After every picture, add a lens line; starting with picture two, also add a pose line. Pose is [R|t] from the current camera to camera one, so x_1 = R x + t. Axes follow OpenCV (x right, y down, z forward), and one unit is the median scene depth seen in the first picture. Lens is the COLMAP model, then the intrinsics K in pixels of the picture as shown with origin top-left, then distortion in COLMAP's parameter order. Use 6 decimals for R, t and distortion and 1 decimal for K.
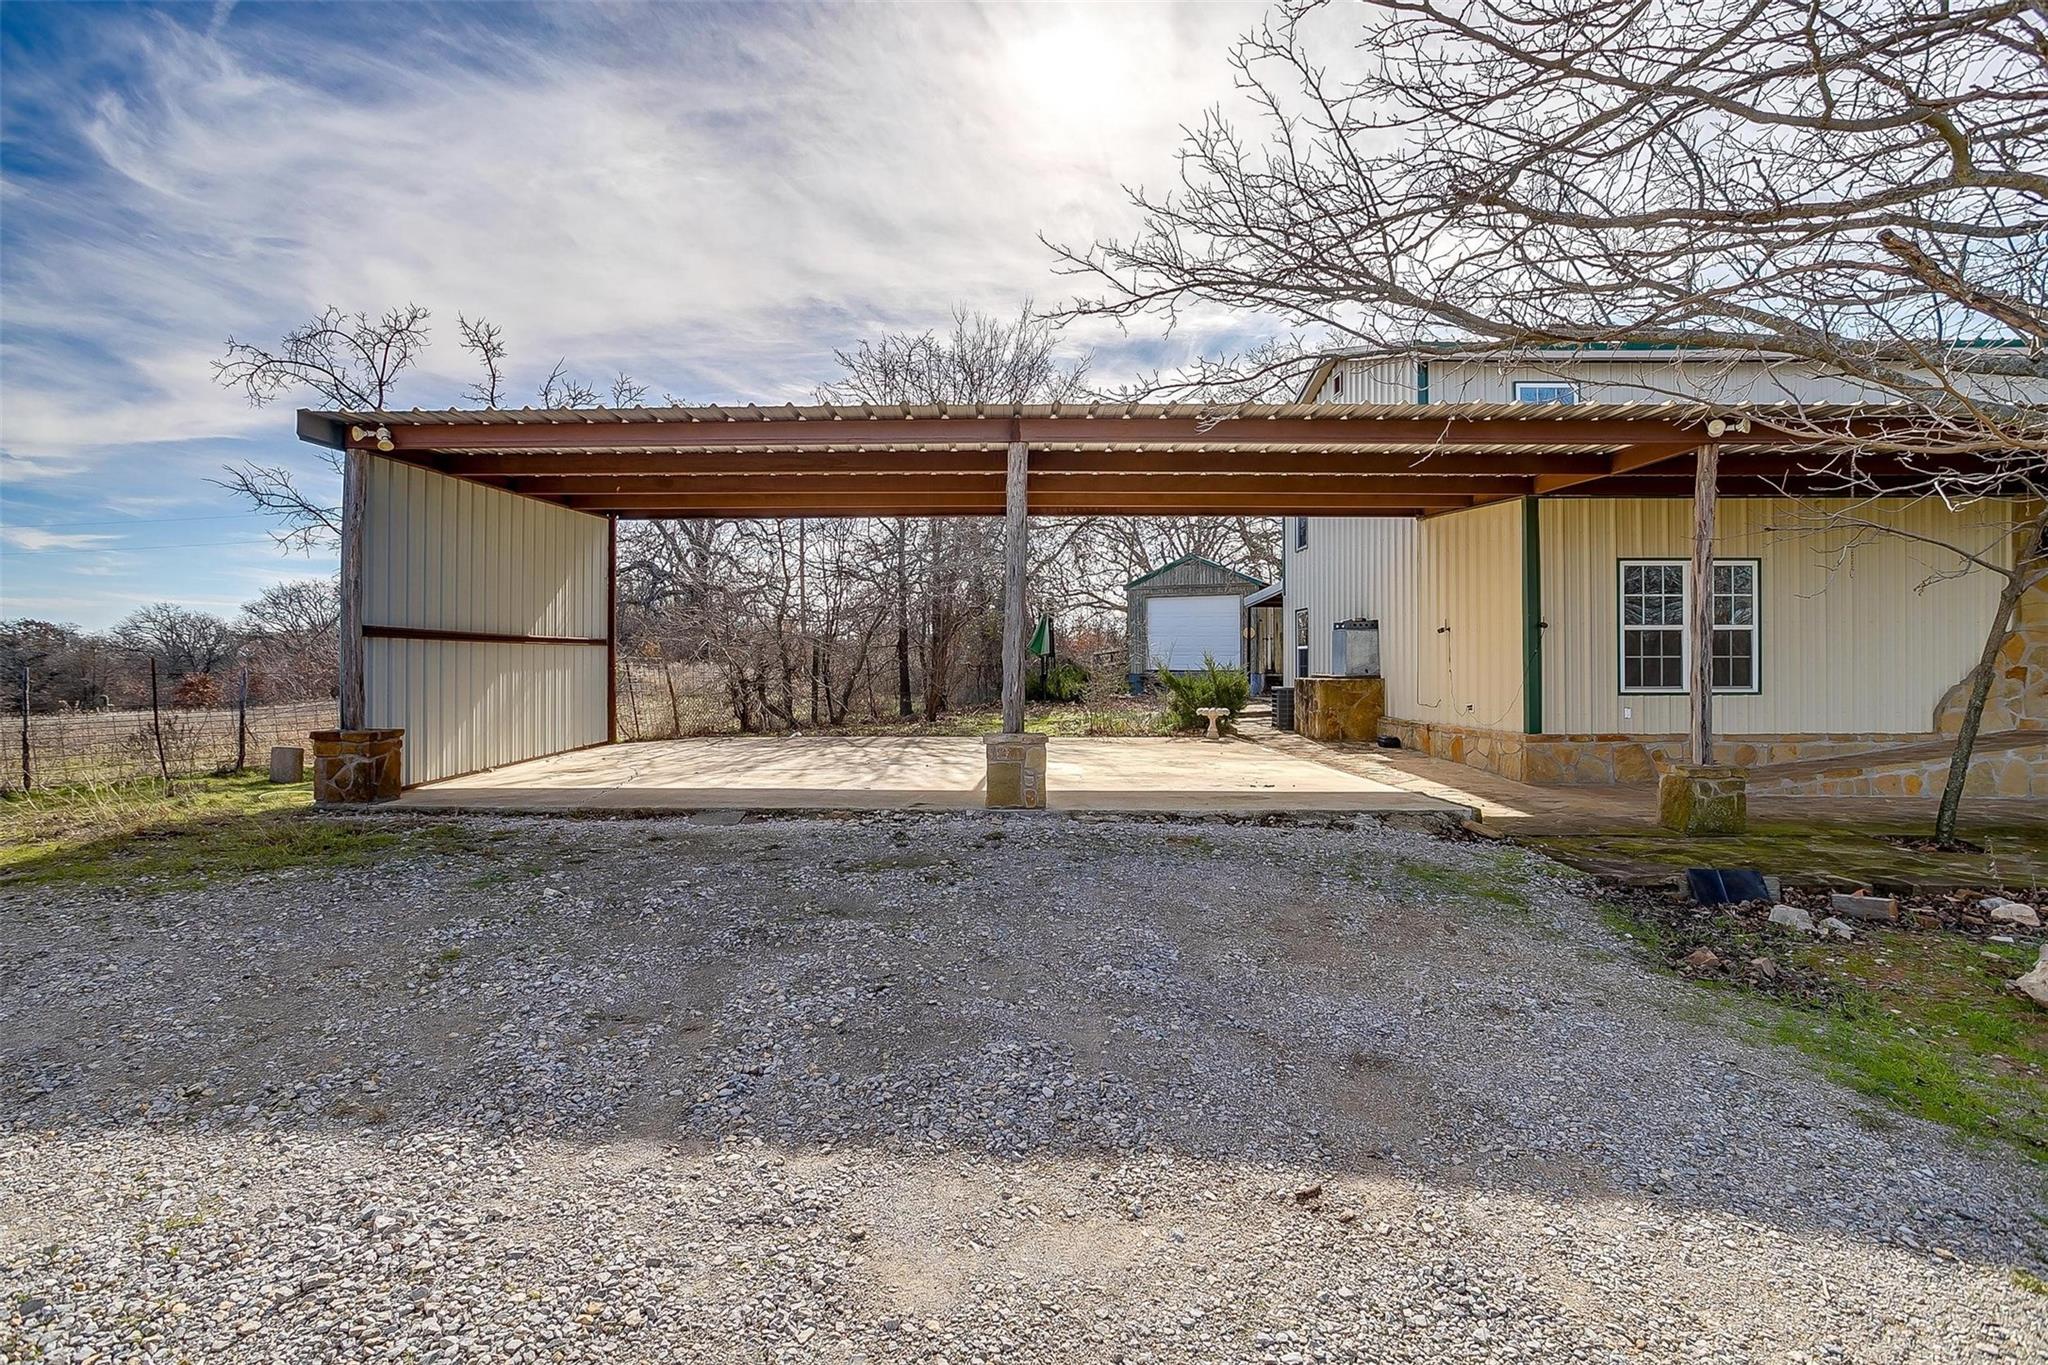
lens RADIAL K [[1090.6, 0, 1020.3], [0, 1090.6, 682.7], [0, 0, 1]] dist [-0.006399, -0.000460]
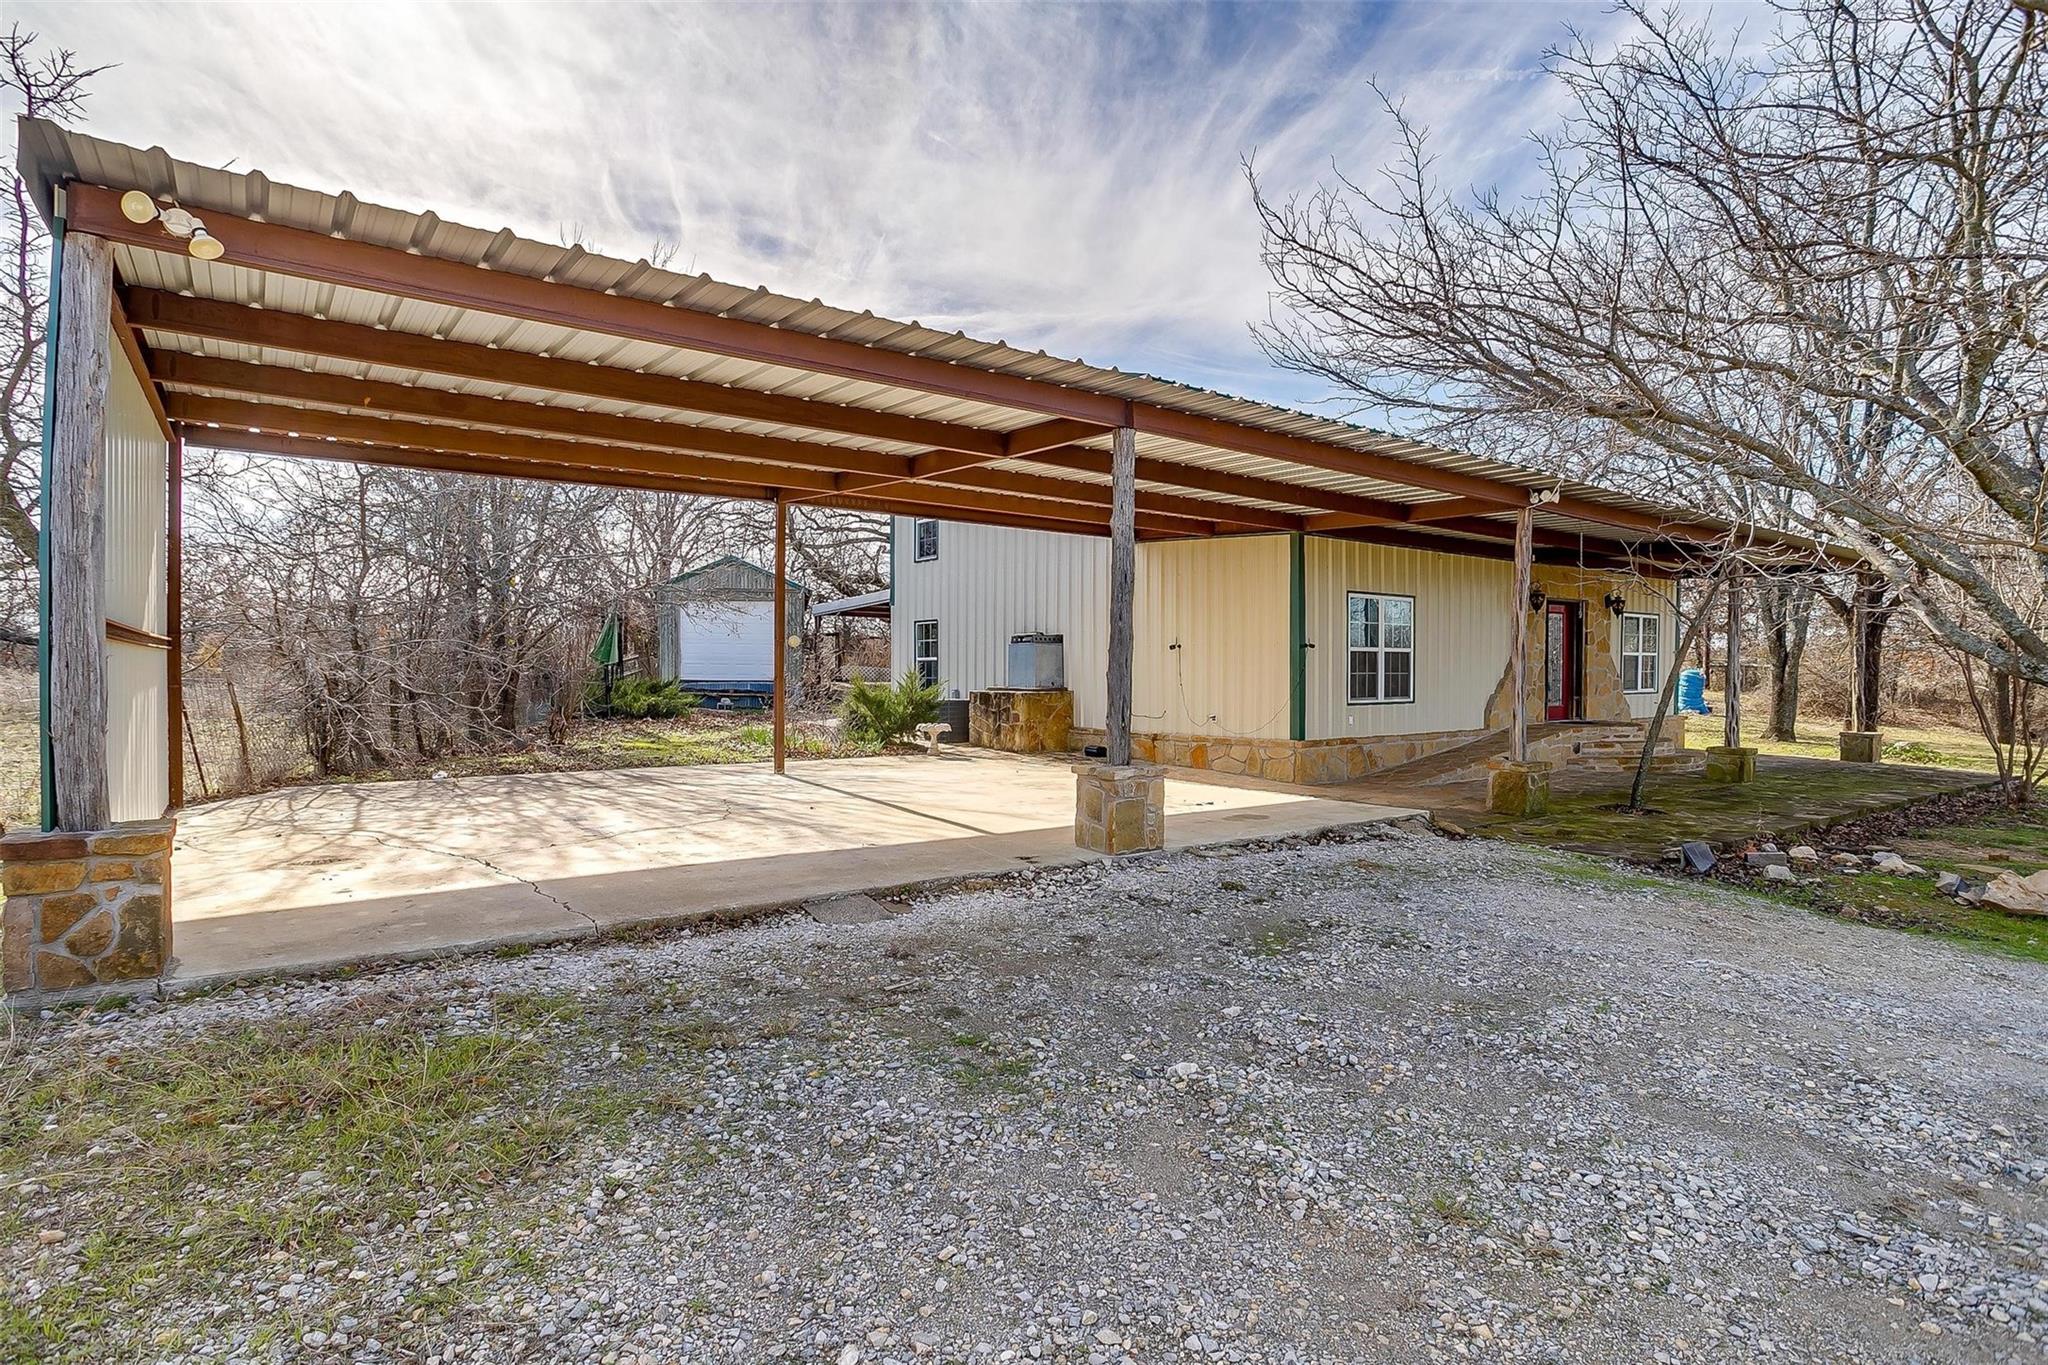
lens RADIAL K [[1090.6, 0, 1023.4], [0, 1090.6, 686.6], [0, 0, 1]] dist [-0.006399, -0.000460]
pose [[0.775444, -0.007680, 0.631369, -0.481055], [0.007003, 0.999969, 0.003563, -0.015818], [-0.631377, 0.001658, 0.775474, 0.295313]]
